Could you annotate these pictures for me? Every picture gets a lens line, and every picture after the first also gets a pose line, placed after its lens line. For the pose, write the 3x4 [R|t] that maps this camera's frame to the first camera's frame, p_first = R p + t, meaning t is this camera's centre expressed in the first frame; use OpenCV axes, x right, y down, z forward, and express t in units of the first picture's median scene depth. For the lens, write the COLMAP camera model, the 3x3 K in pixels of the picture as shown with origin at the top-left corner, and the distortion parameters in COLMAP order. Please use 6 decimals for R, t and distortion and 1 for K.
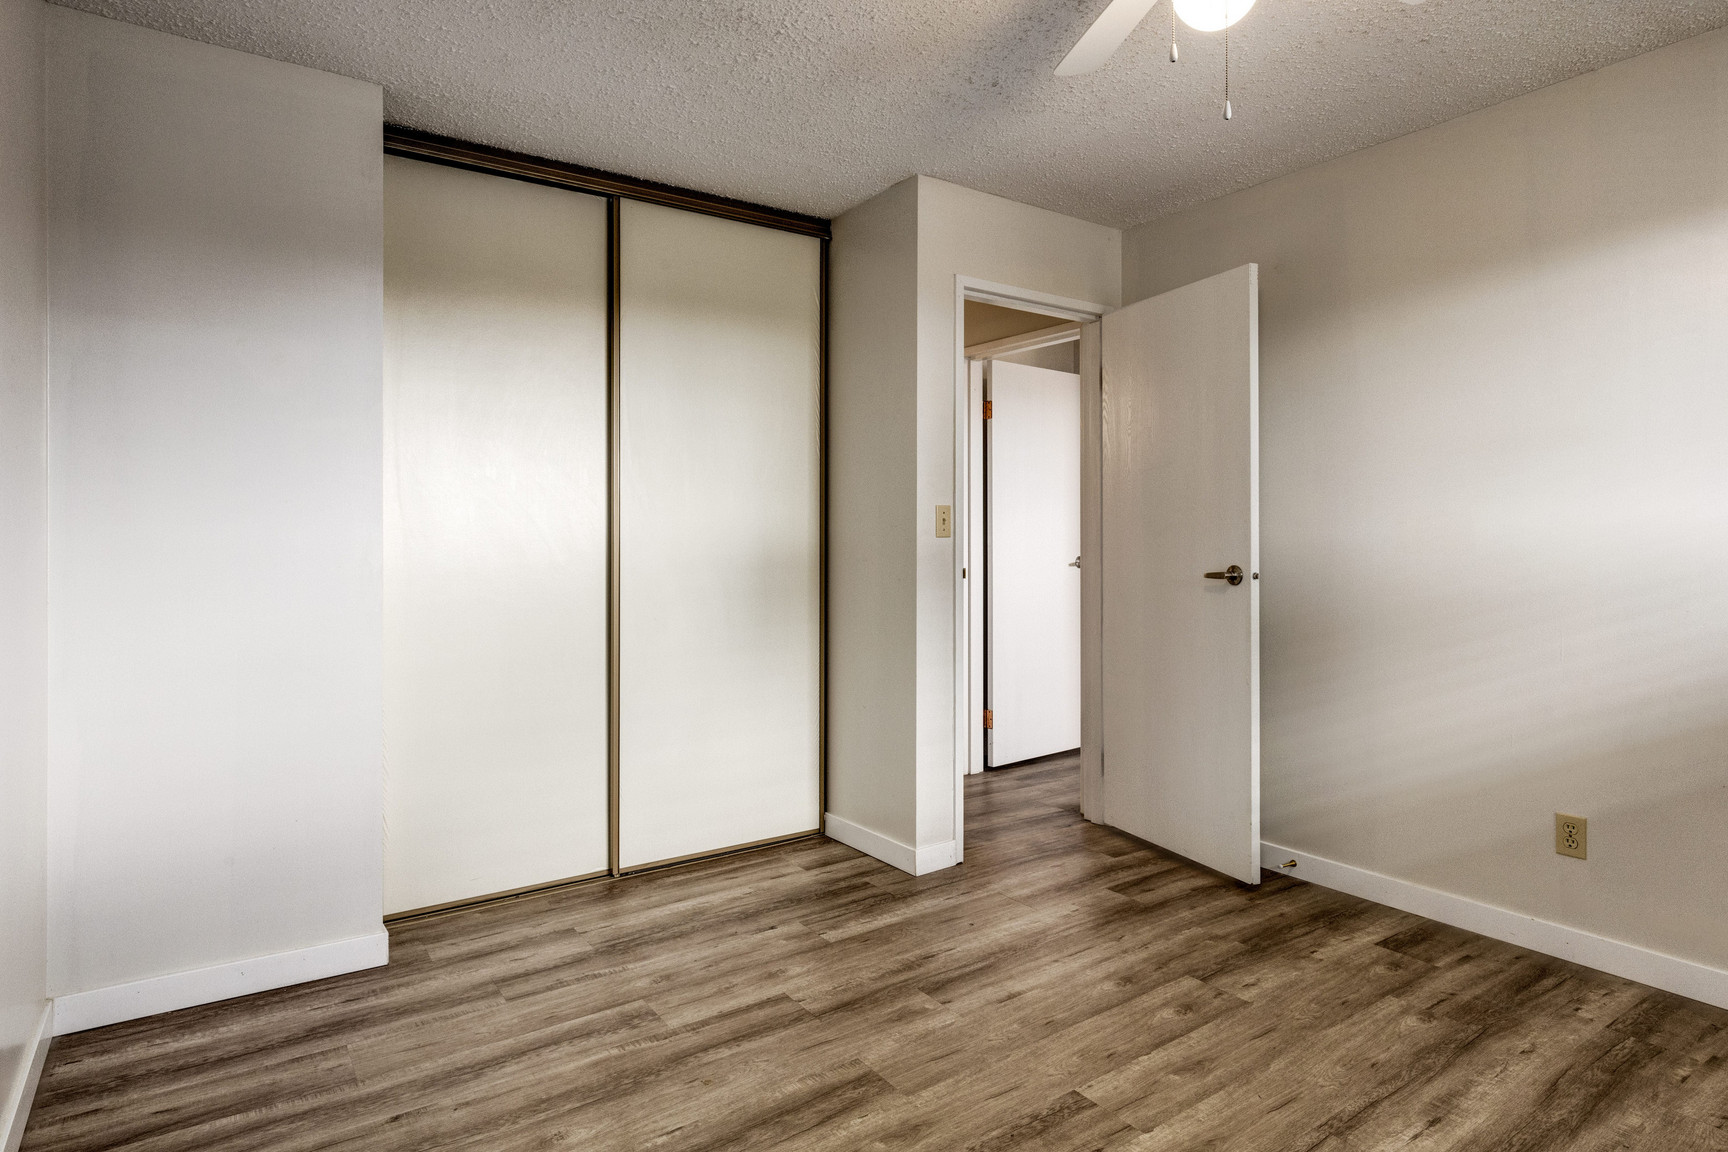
lens RADIAL K [[923.4, 0, 866.3], [0, 923.4, 565.5], [0, 0, 1]] dist [0.003076, -0.001165]
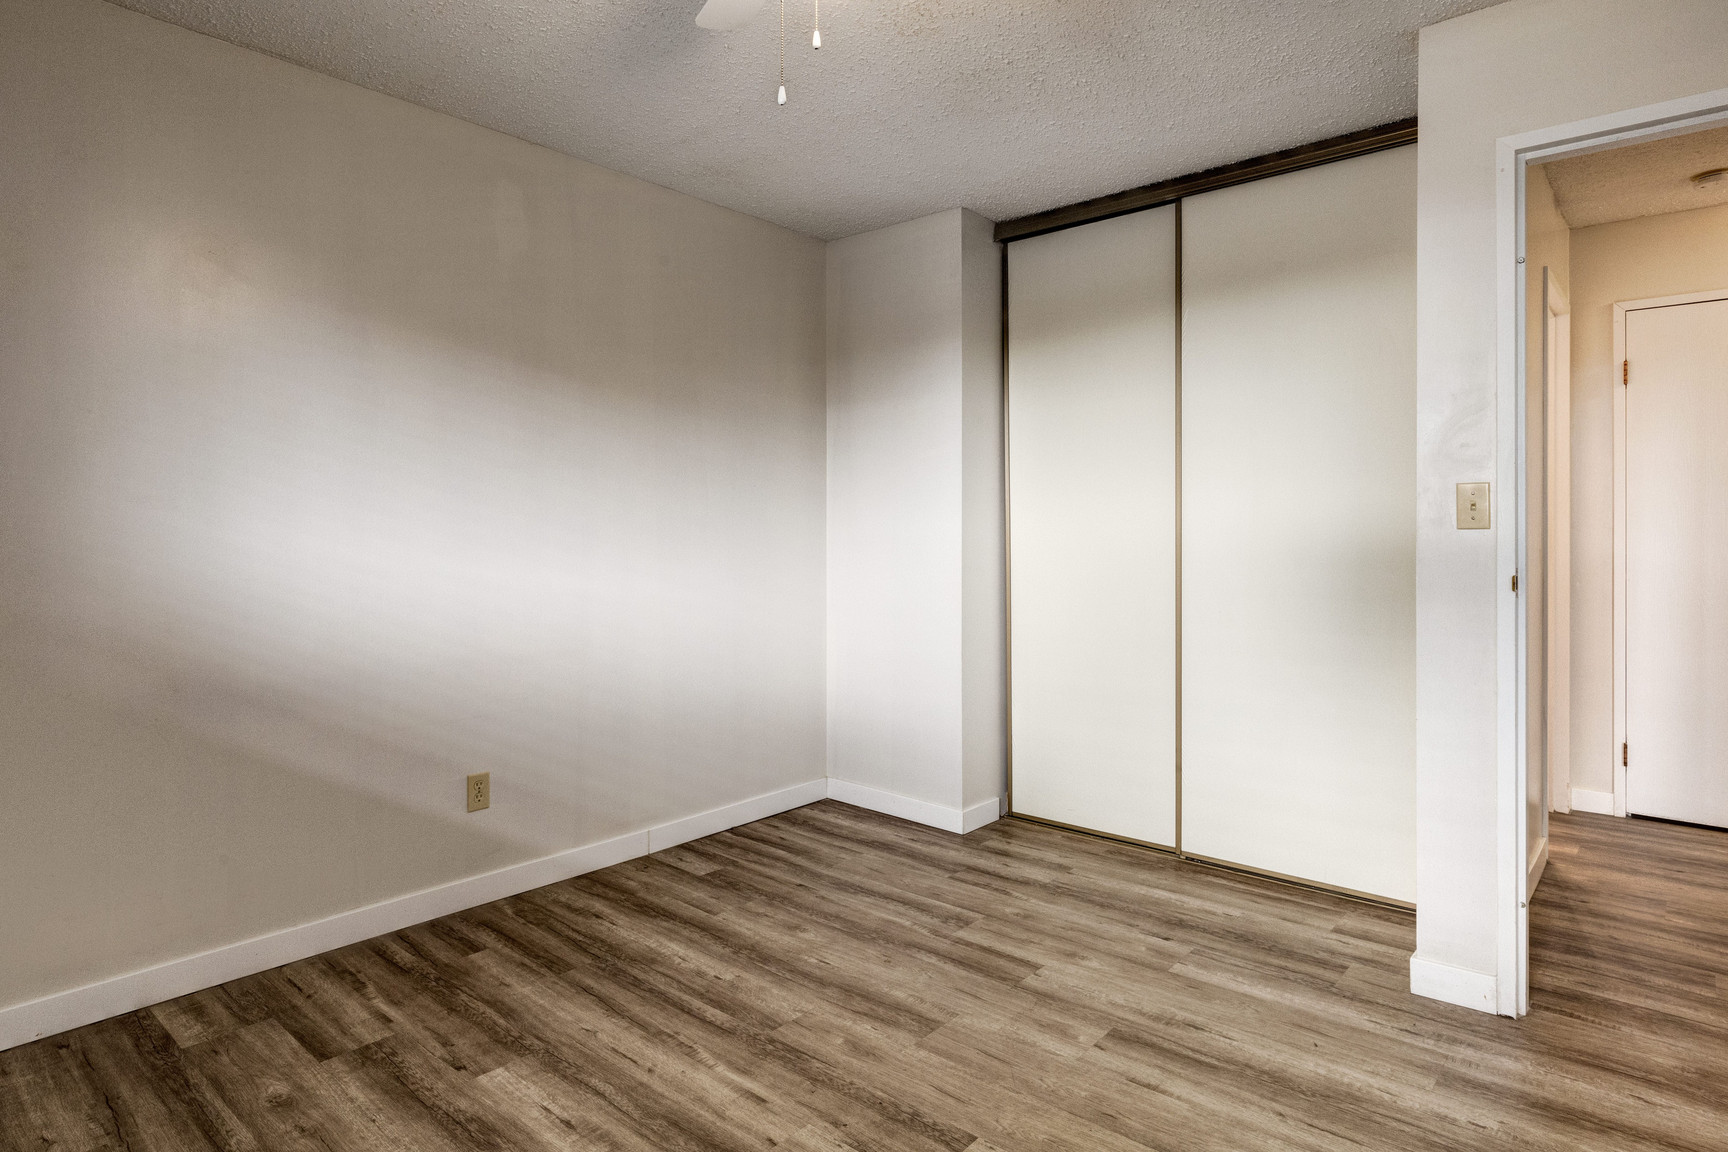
lens RADIAL K [[923.4, 0, 870.1], [0, 923.4, 567.3], [0, 0, 1]] dist [0.003076, -0.001165]
pose [[0.283843, 0.040266, -0.958025, 0.792892], [-0.028767, 0.999026, 0.033467, -0.016231], [0.958439, 0.018060, 0.284725, 0.477343]]
